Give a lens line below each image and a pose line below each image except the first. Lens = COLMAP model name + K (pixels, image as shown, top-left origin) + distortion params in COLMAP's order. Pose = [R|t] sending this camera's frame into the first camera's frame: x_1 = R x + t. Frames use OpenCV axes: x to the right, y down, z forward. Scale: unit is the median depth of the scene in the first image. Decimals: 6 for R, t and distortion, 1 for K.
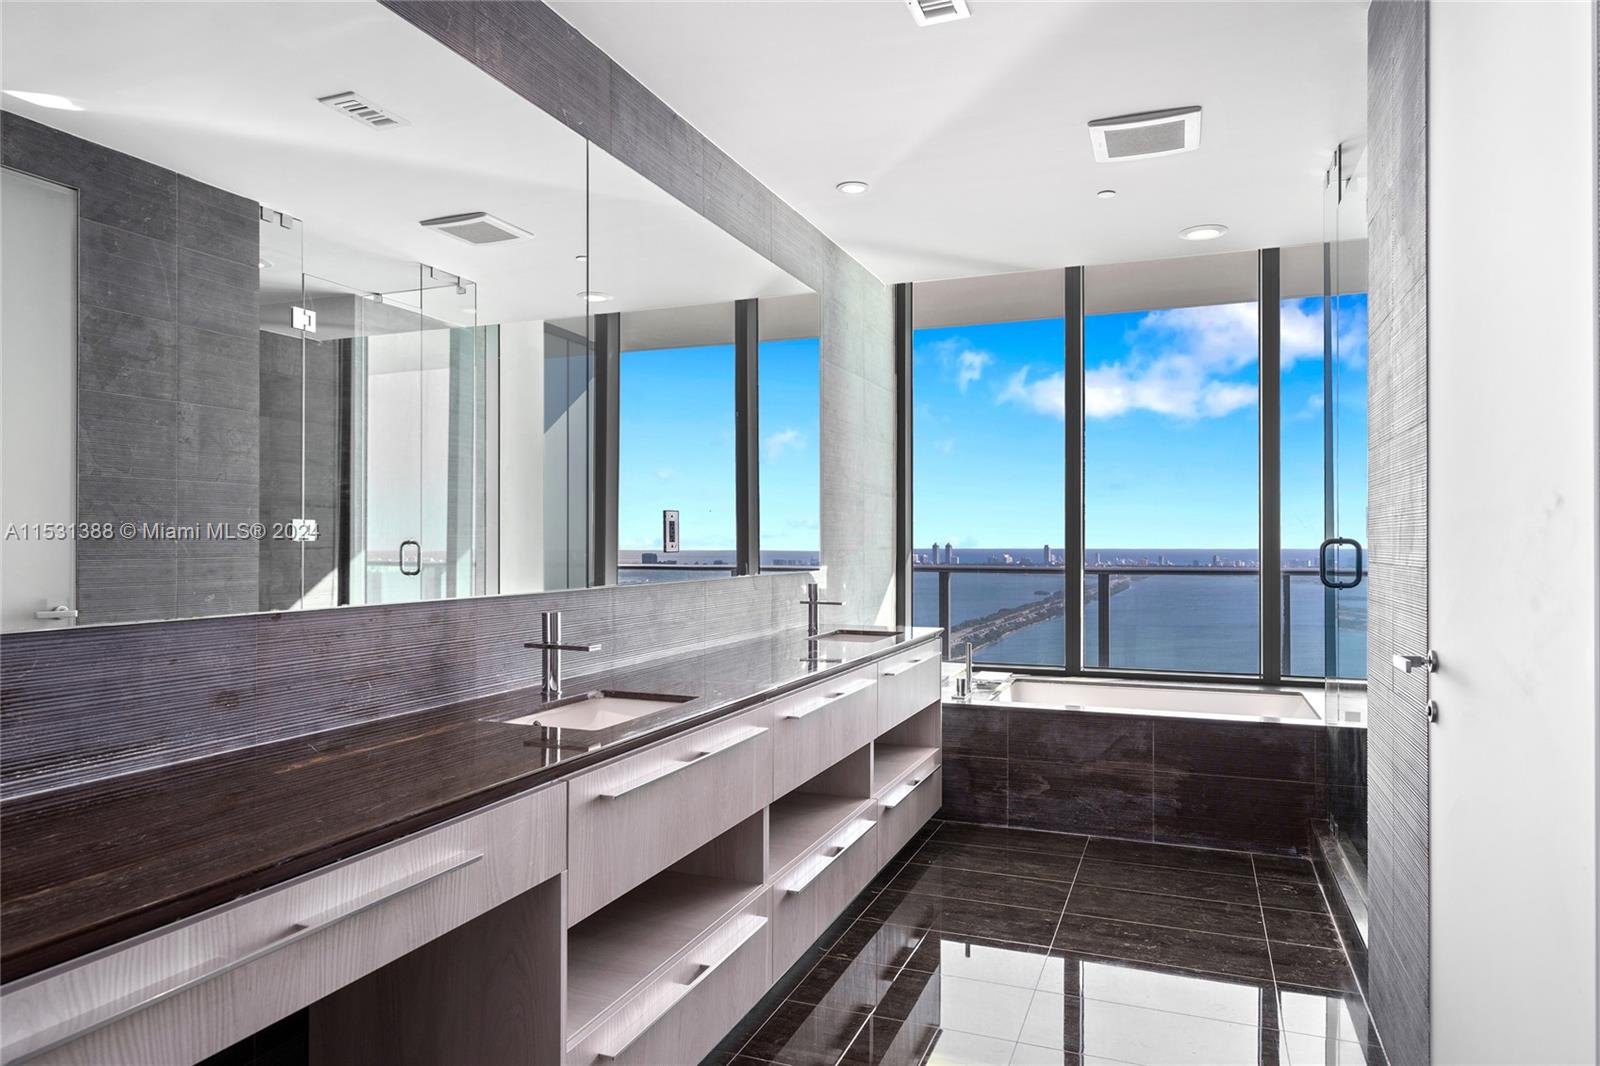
lens RADIAL K [[1009.3, 0, 788.6], [0, 1009.3, 543.2], [0, 0, 1]] dist [0.004292, -0.000325]
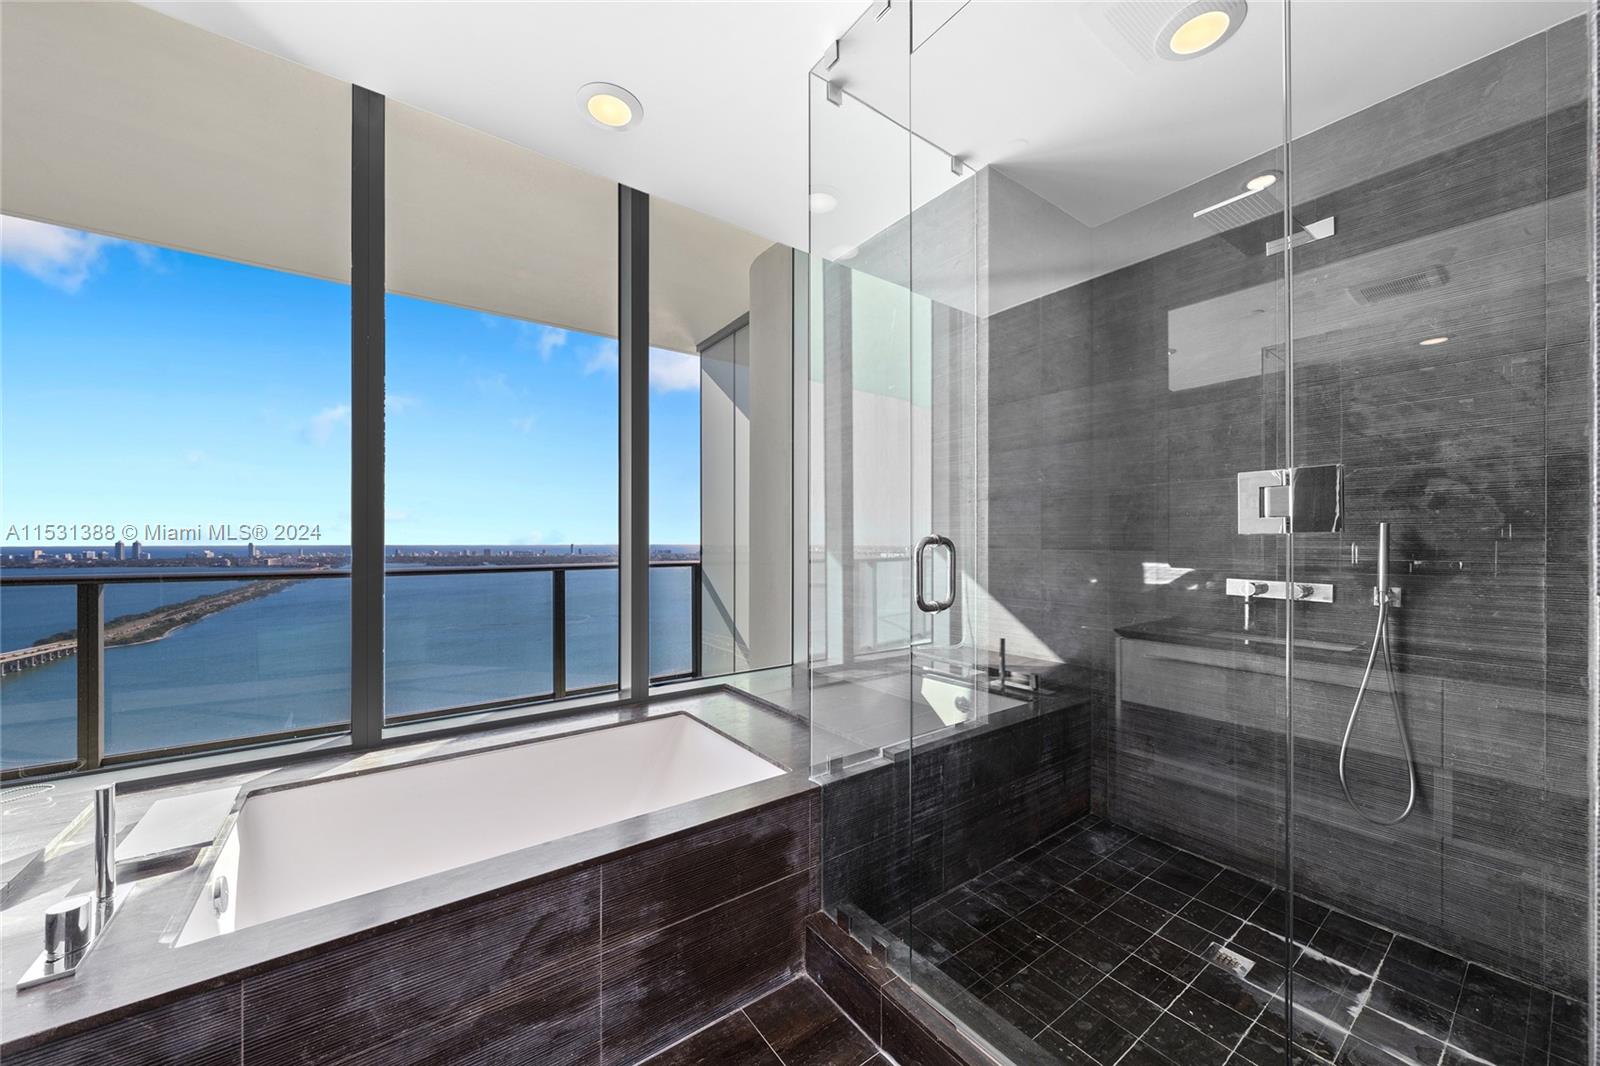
lens RADIAL K [[580.9, 0, 800.1], [0, 580.9, 540.6], [0, 0, 1]] dist [0.002982, 0.000657]
pose [[0.535012, 0.000454, 0.844845, 0.146243], [0.000474, 1.000000, -0.000837, -0.001229], [-0.844845, 0.000849, 0.535011, 0.719269]]
